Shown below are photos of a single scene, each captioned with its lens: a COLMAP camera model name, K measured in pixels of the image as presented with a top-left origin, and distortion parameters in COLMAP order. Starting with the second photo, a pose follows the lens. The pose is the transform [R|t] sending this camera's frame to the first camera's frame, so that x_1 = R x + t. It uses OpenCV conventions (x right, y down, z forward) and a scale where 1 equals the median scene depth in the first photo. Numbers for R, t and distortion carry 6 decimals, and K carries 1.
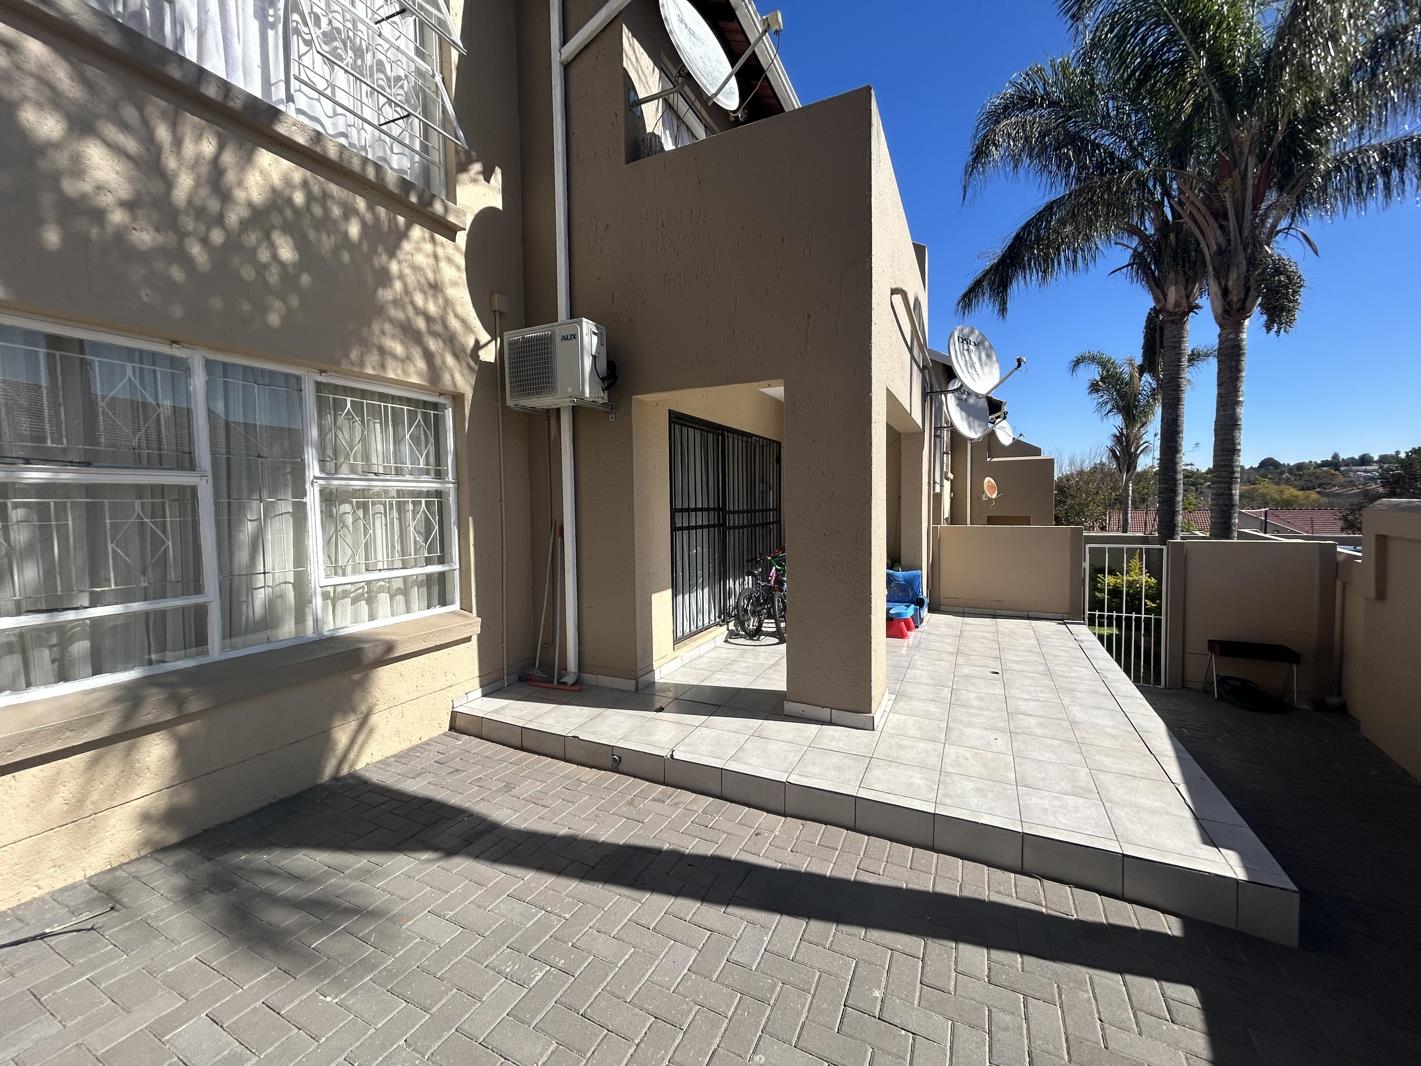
lens RADIAL K [[575.0, 0, 705.0], [0, 575.0, 530.3], [0, 0, 1]] dist [0.000845, 0.000378]
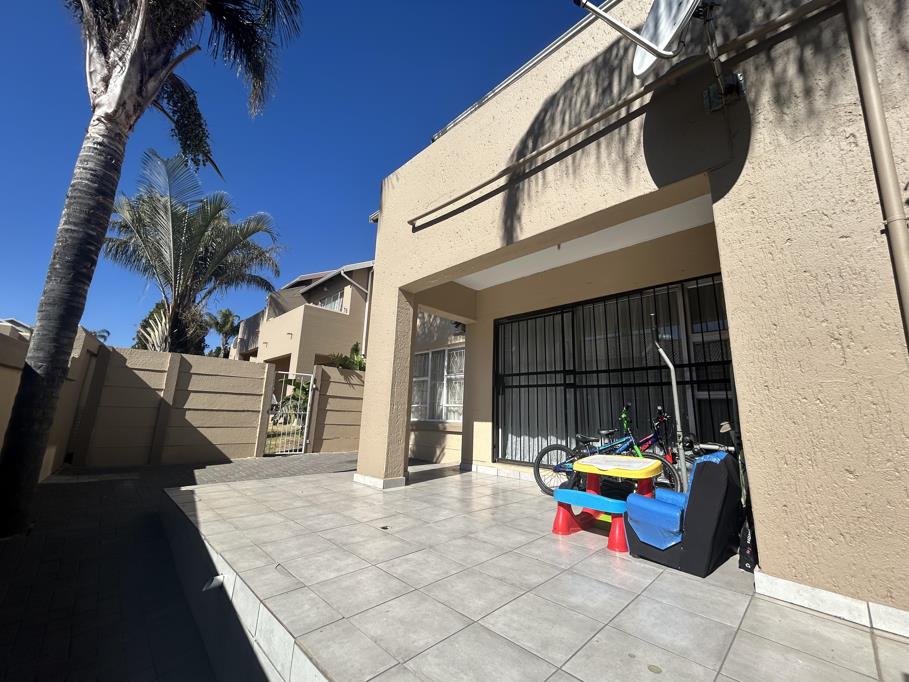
lens RADIAL K [[367.8, 0, 451.0], [0, 367.8, 339.3], [0, 0, 1]] dist [0.000845, 0.000378]
pose [[-0.348432, -0.194322, -0.916970, 1.082954], [-0.065256, 0.980930, -0.183080, 0.075390], [0.935060, -0.003952, -0.354468, 1.365173]]
